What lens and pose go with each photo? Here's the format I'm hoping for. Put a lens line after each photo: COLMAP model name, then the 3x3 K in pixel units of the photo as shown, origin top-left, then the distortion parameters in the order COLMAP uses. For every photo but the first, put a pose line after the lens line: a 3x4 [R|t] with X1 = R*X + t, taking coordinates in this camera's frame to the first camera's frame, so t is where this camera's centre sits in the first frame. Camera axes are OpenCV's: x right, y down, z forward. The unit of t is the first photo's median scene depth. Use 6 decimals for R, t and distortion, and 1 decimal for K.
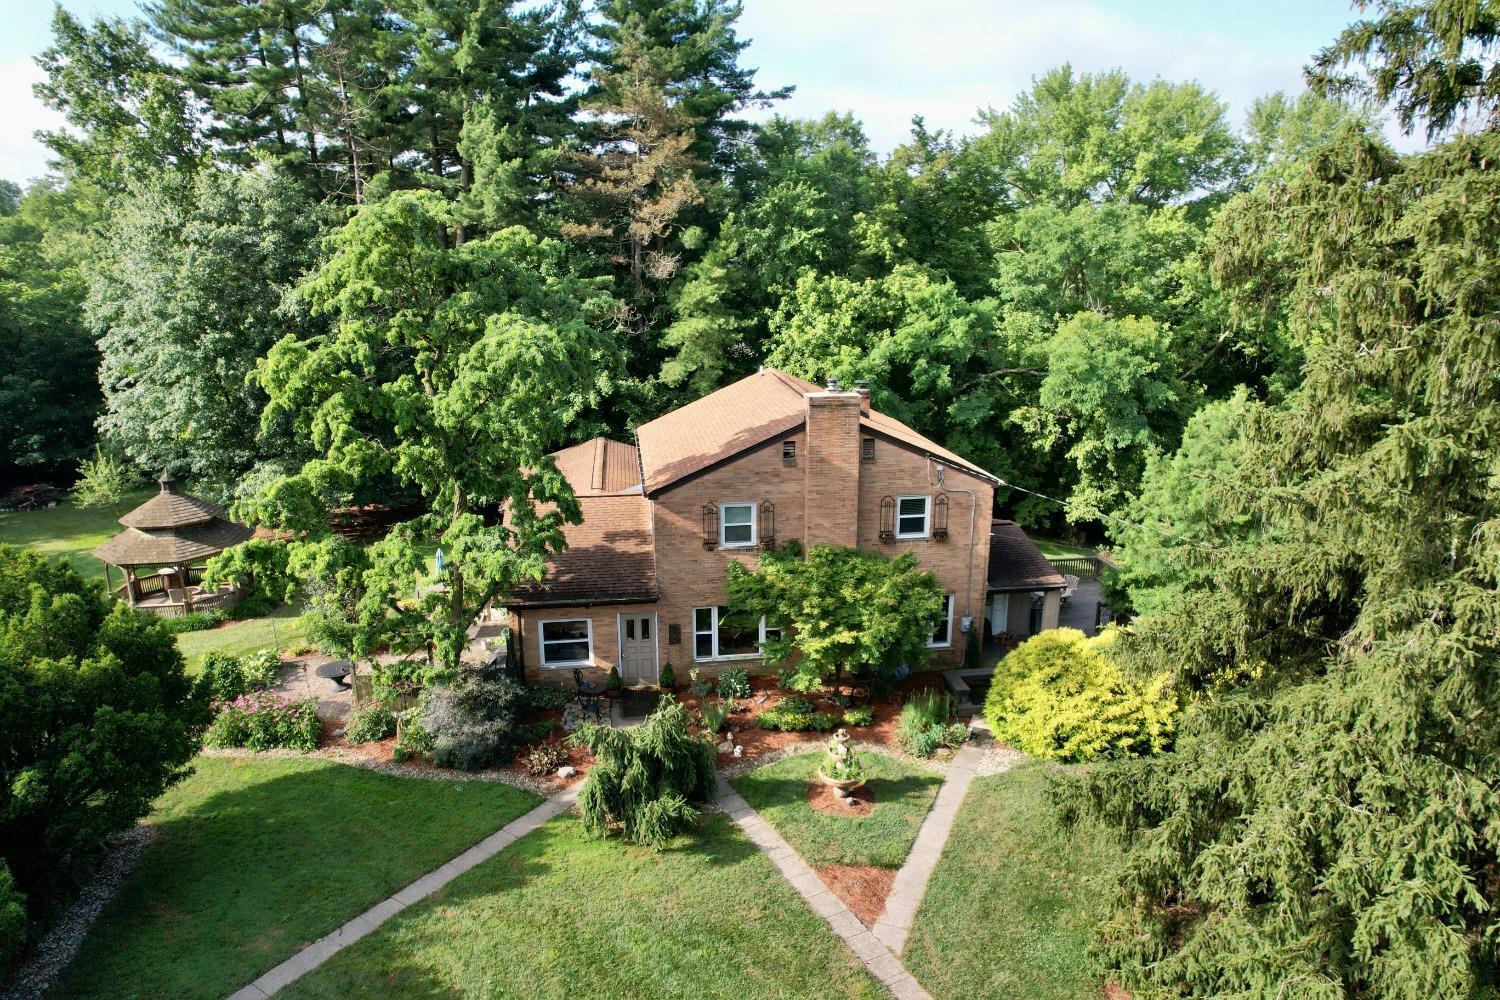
lens RADIAL K [[964.8, 0, 752.6], [0, 964.8, 499.9], [0, 0, 1]] dist [-0.062657, 0.047952]
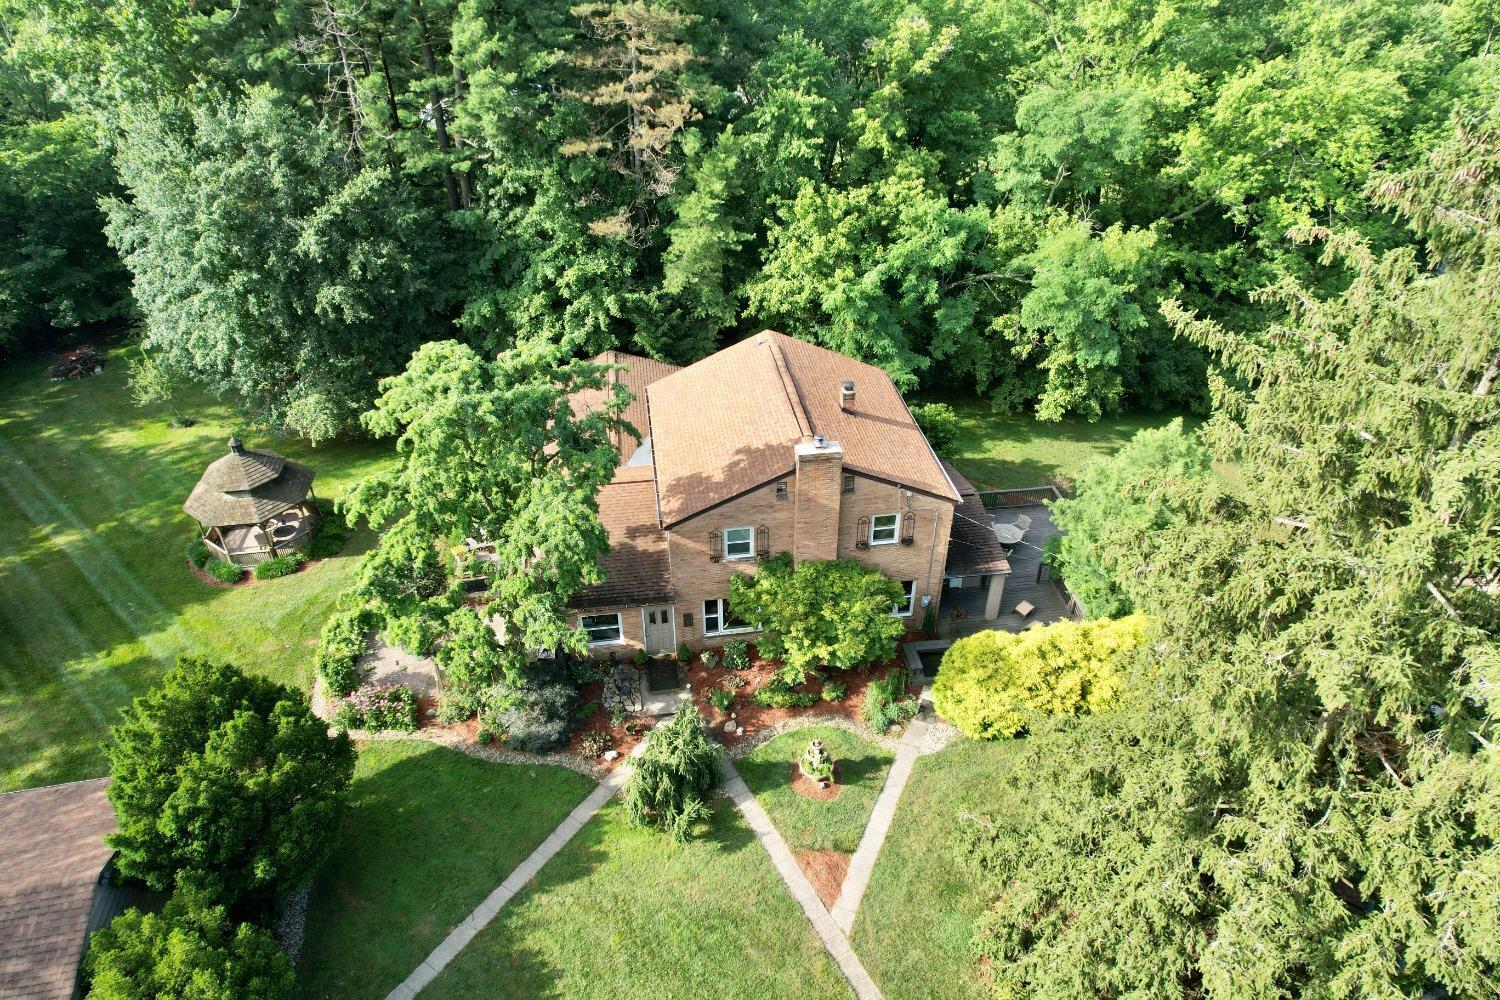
lens RADIAL K [[964.8, 0, 754.2], [0, 964.8, 504.2], [0, 0, 1]] dist [-0.062657, 0.047952]
pose [[0.999999, -0.000134, 0.001435, 0.002619], [-0.000358, 0.941394, 0.337308, -0.457150], [-0.001396, -0.337308, 0.941393, -0.128419]]
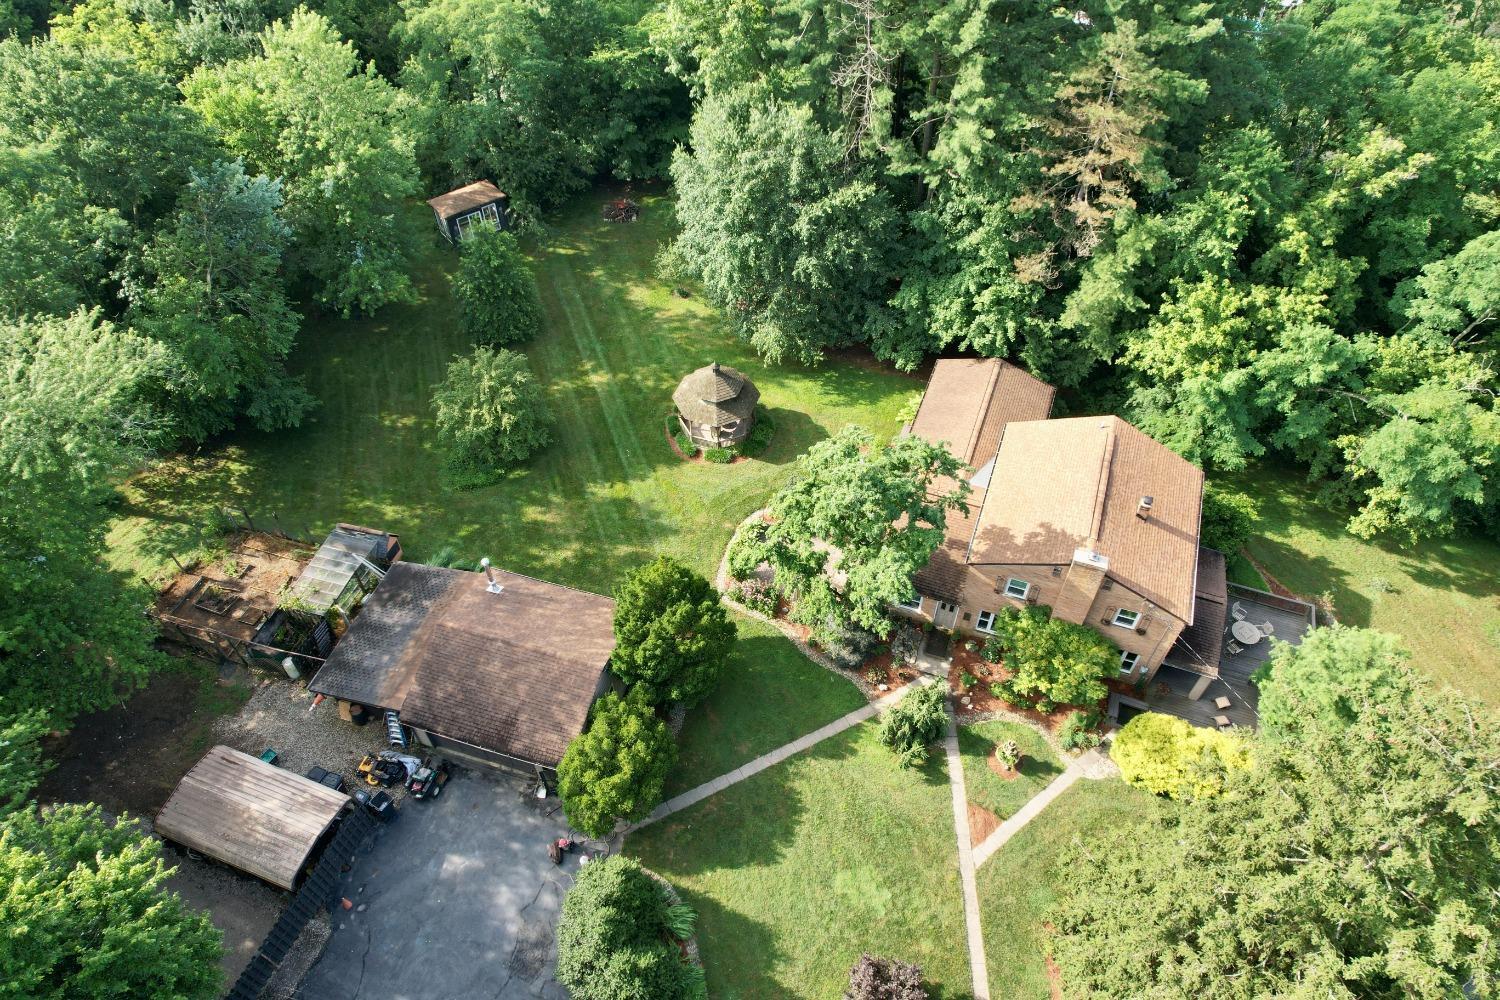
lens RADIAL K [[964.8, 0, 752.3], [0, 964.8, 500.4], [0, 0, 1]] dist [-0.062657, 0.047952]
pose [[0.877441, 0.359469, -0.317616, 0.060561], [-0.122965, 0.808566, 0.575414, -1.078789], [0.463657, -0.465836, 0.753671, -0.436733]]
